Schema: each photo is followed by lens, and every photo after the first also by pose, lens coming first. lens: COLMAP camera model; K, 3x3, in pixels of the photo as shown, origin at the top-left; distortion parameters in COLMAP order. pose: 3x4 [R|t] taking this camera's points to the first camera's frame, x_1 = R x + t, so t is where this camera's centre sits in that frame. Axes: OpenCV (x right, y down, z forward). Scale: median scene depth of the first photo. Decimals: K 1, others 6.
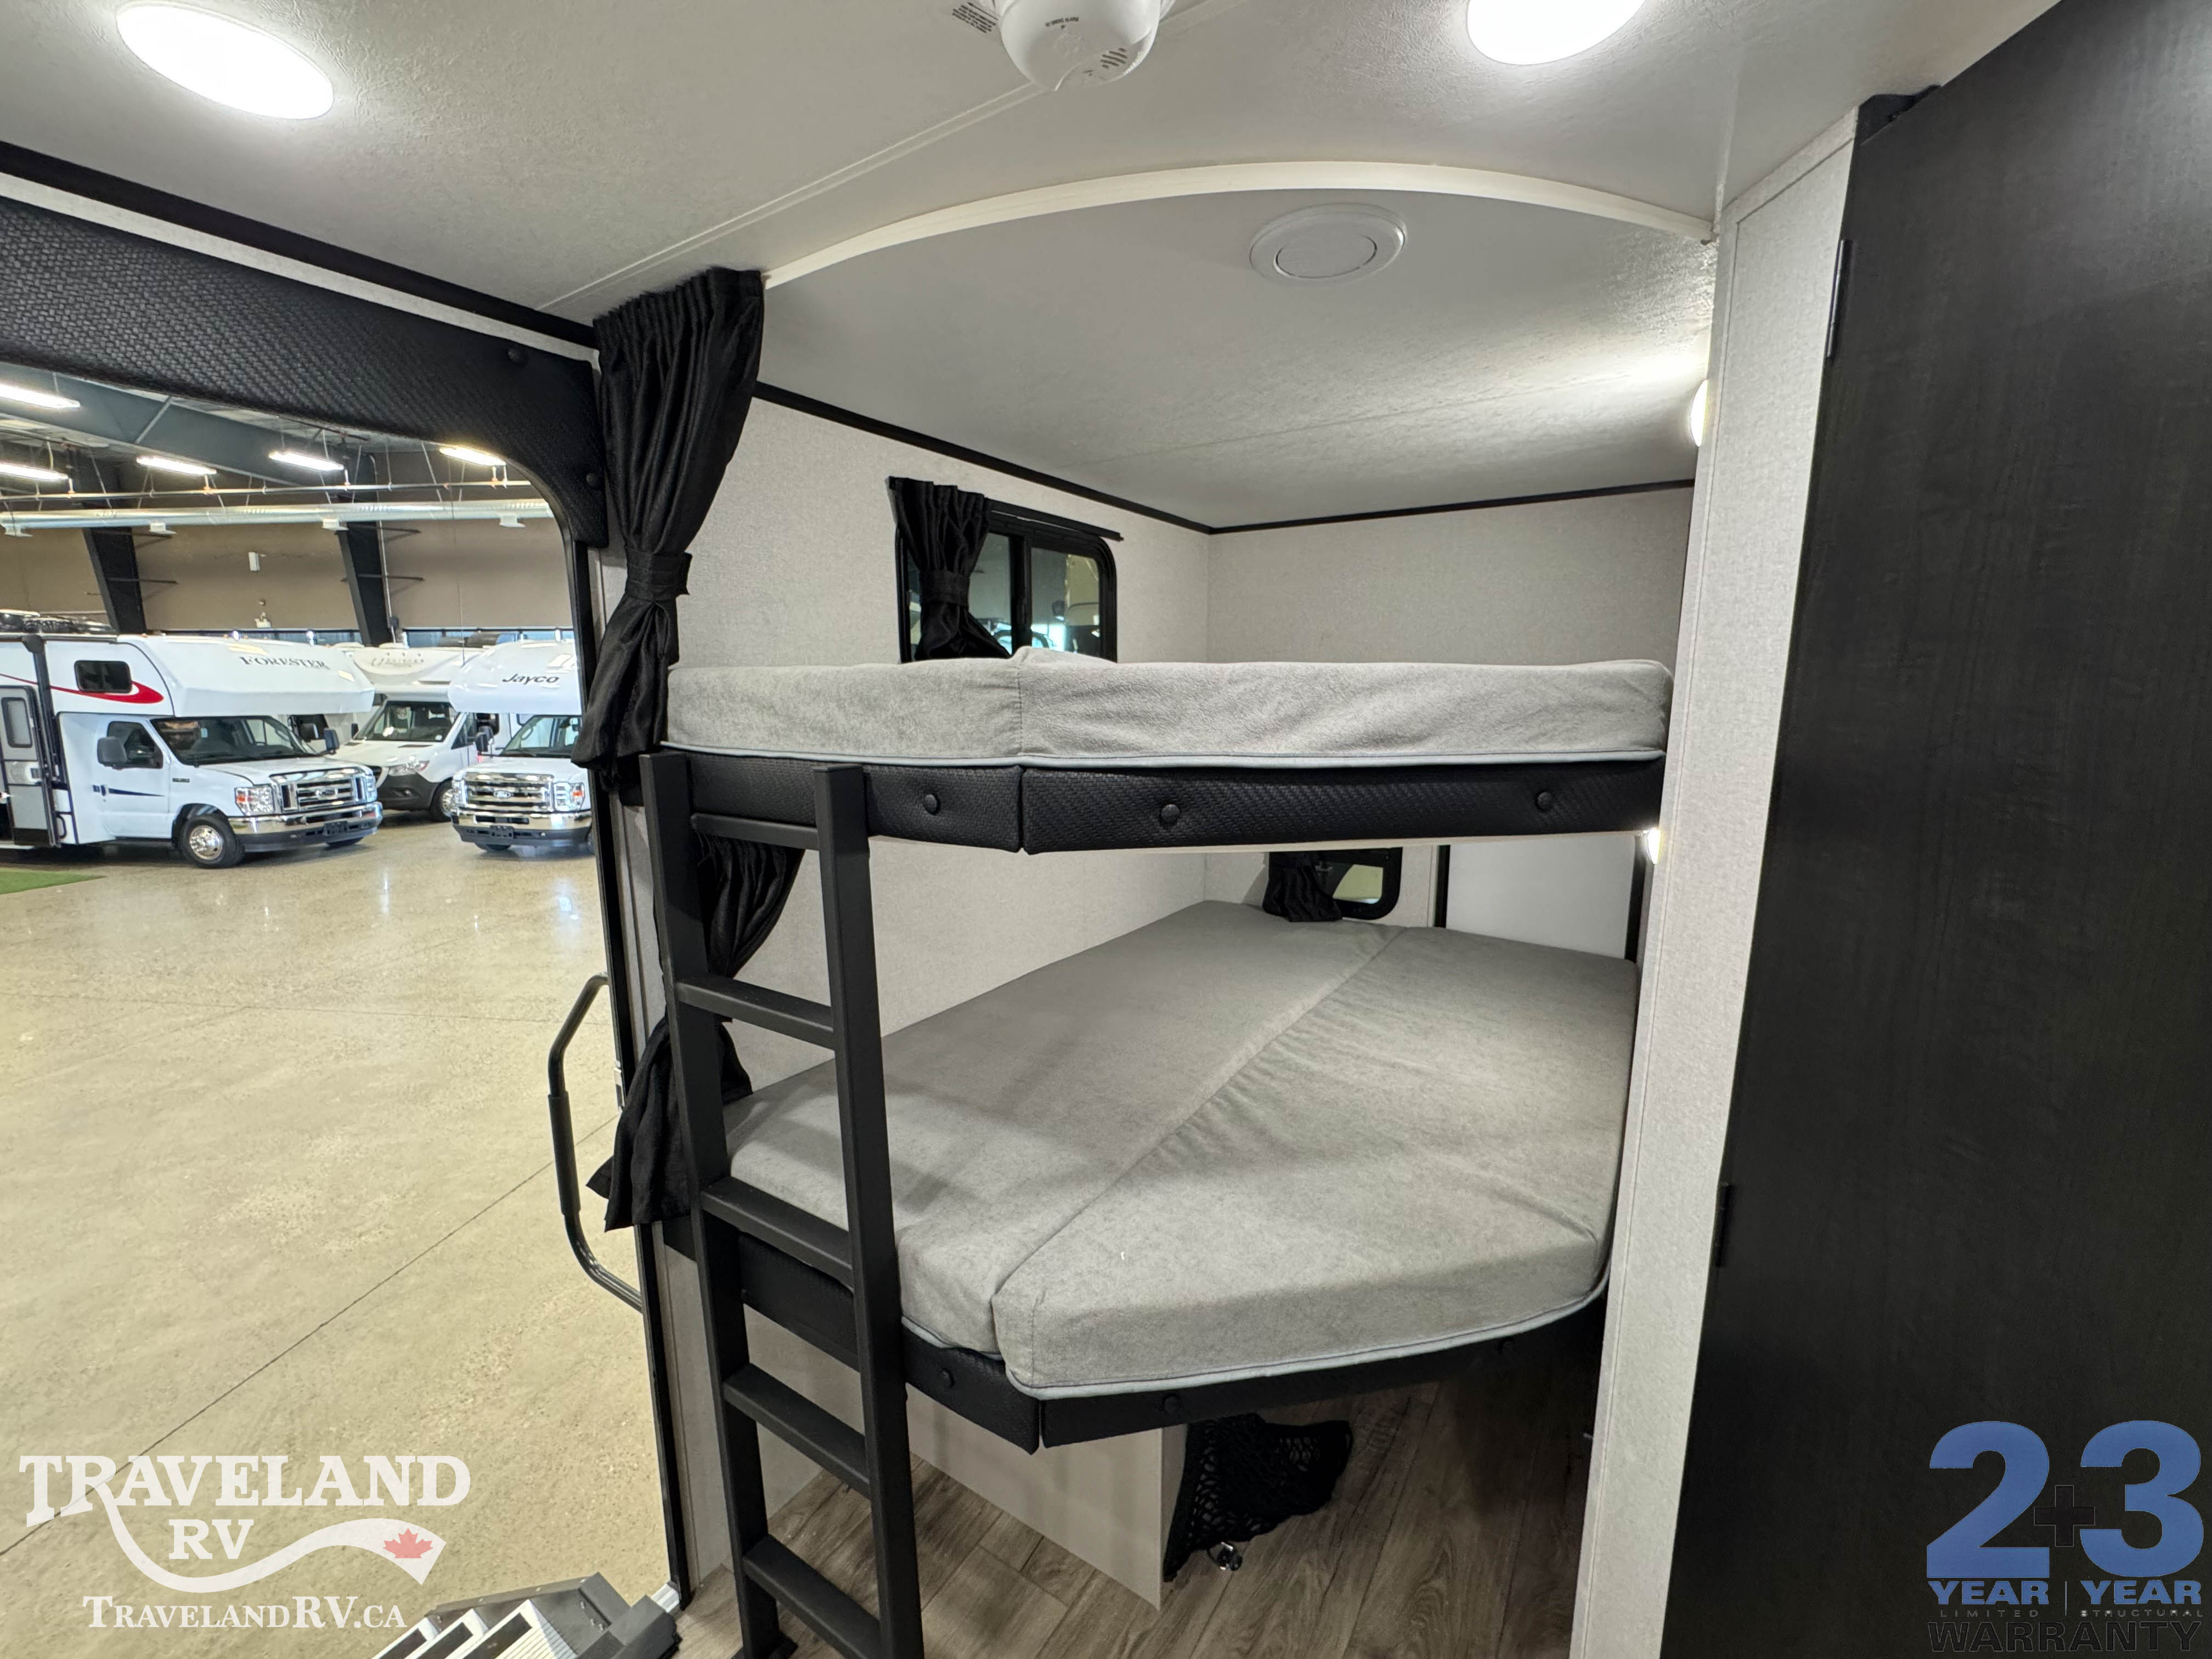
lens RADIAL K [[884.1, 0, 1107.8], [0, 884.1, 828.5], [0, 0, 1]] dist [-0.004072, 0.000093]
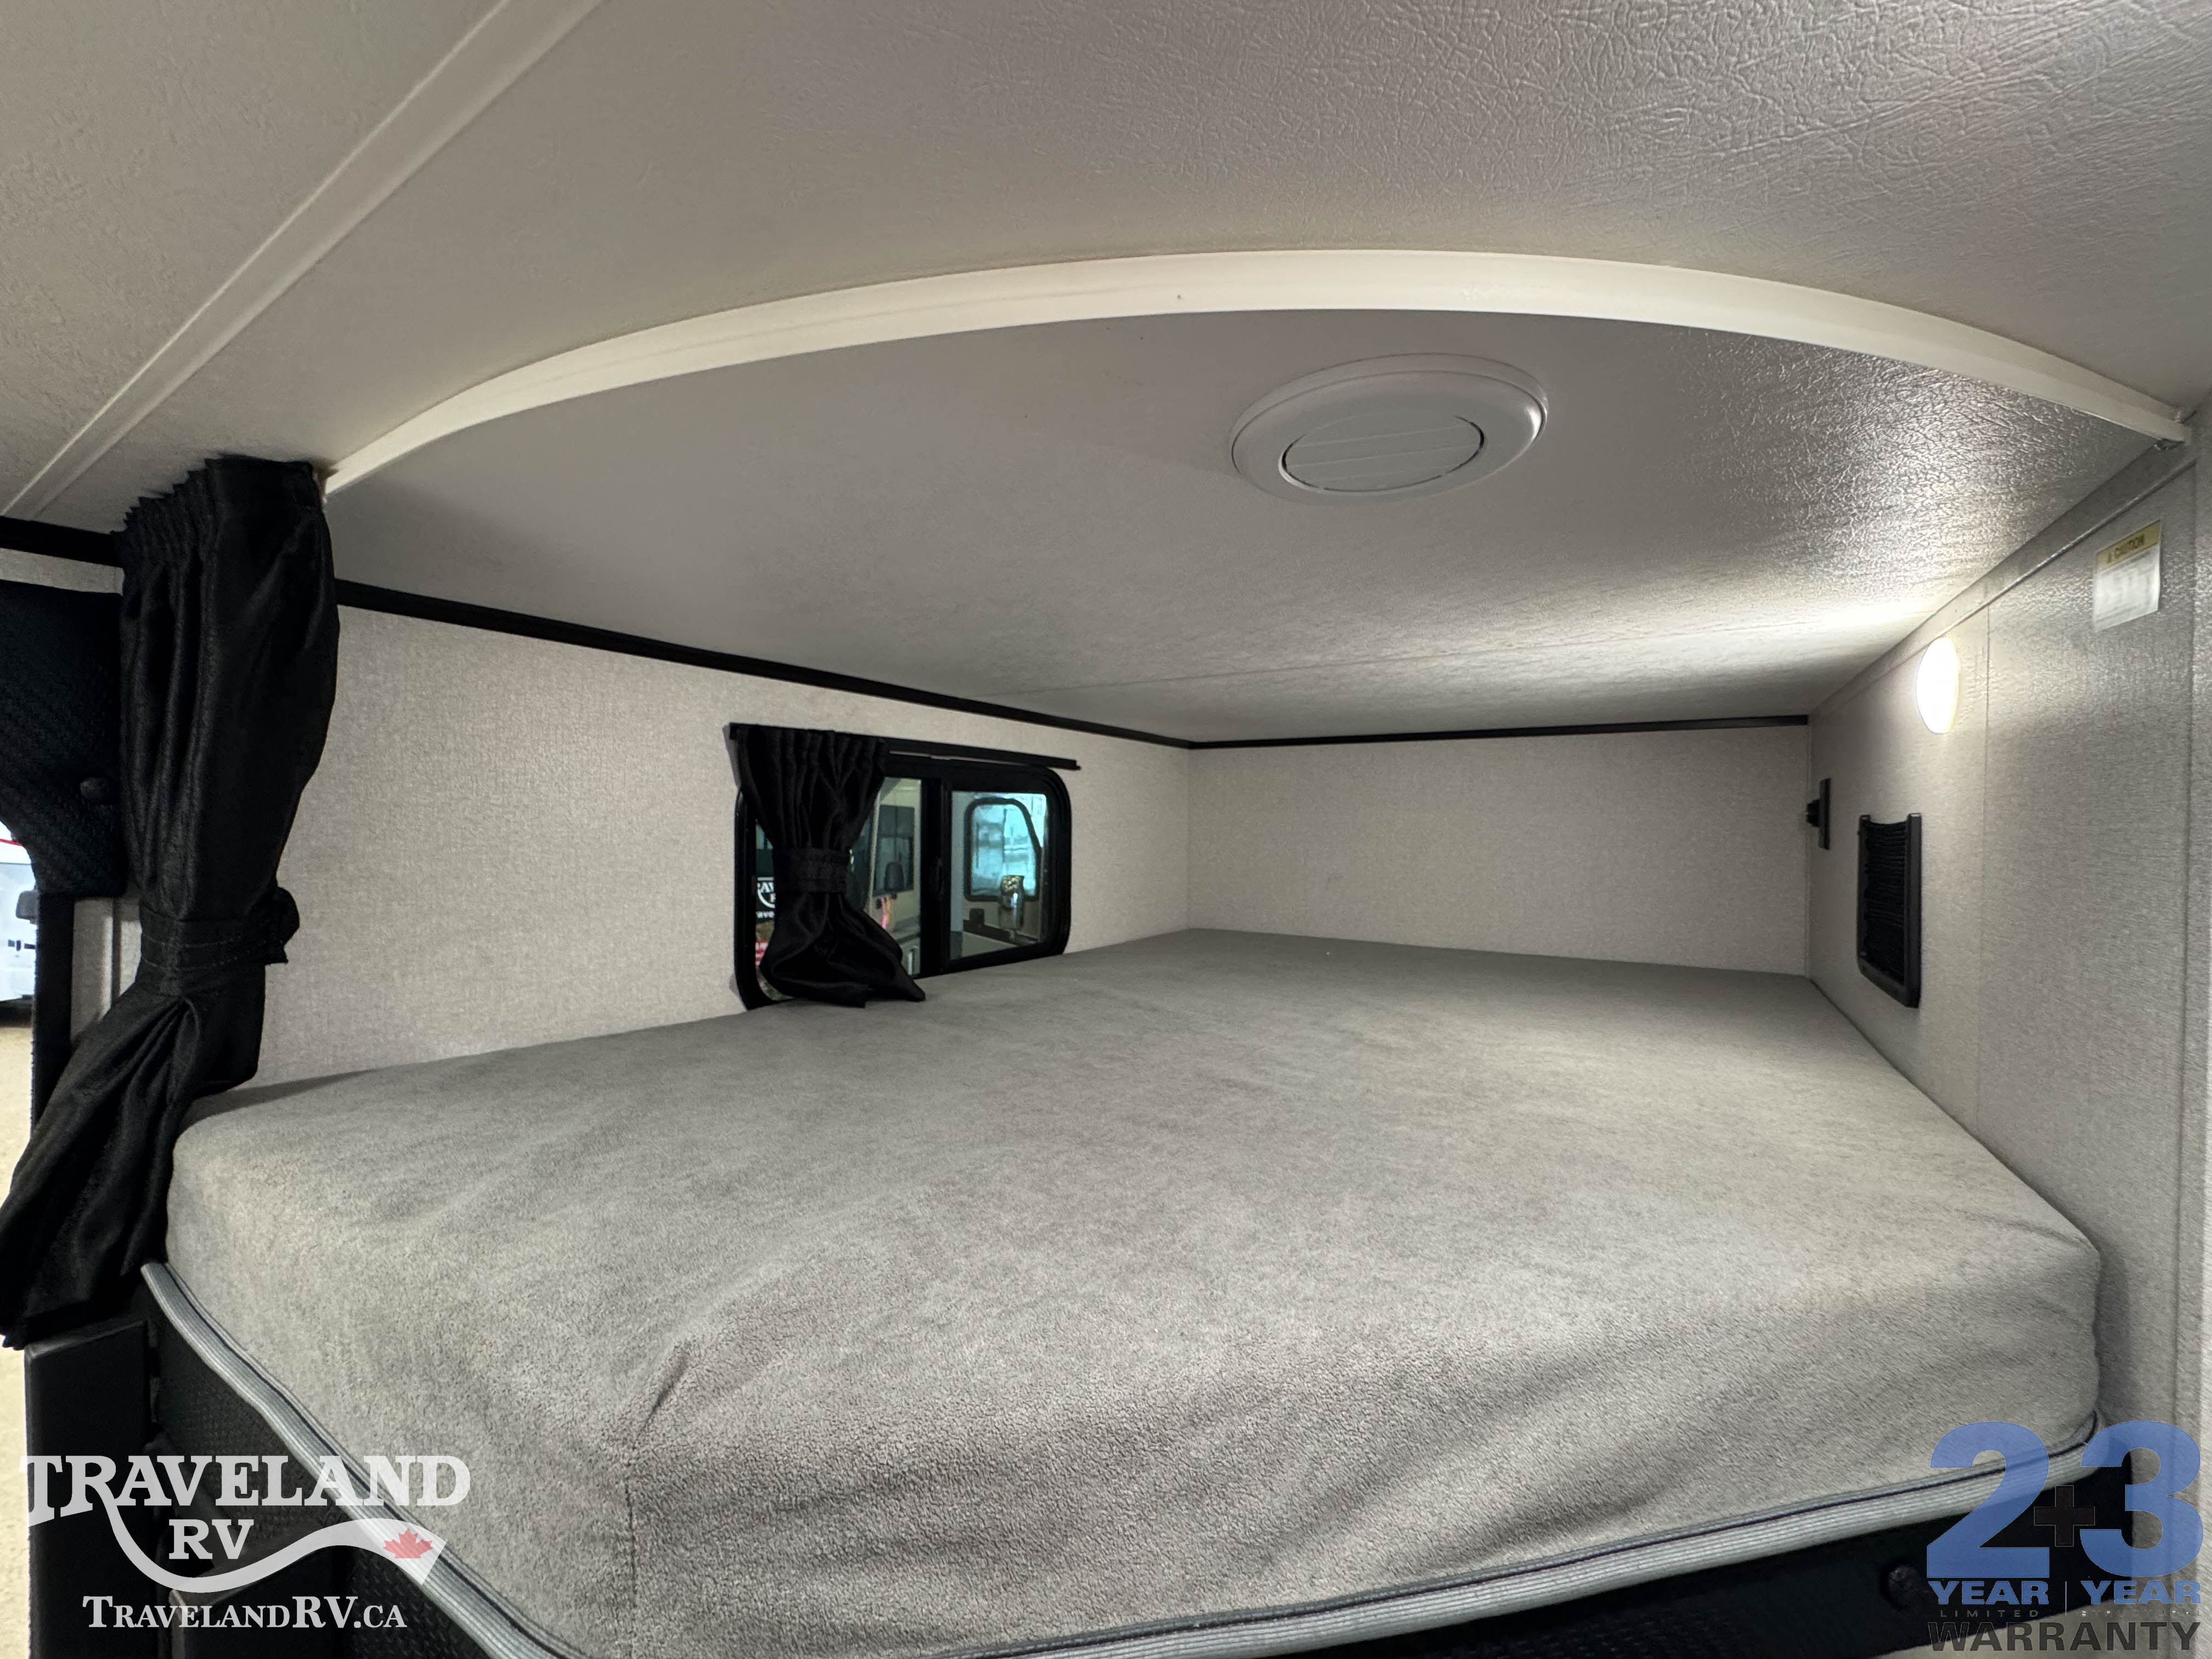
lens RADIAL K [[884.1, 0, 1107.8], [0, 884.1, 828.5], [0, 0, 1]] dist [-0.004072, 0.000093]
pose [[0.999874, 0.013689, 0.008038, 0.066608], [-0.012220, 0.986916, -0.160771, -0.264074], [-0.010134, 0.160653, 0.986959, 0.399602]]
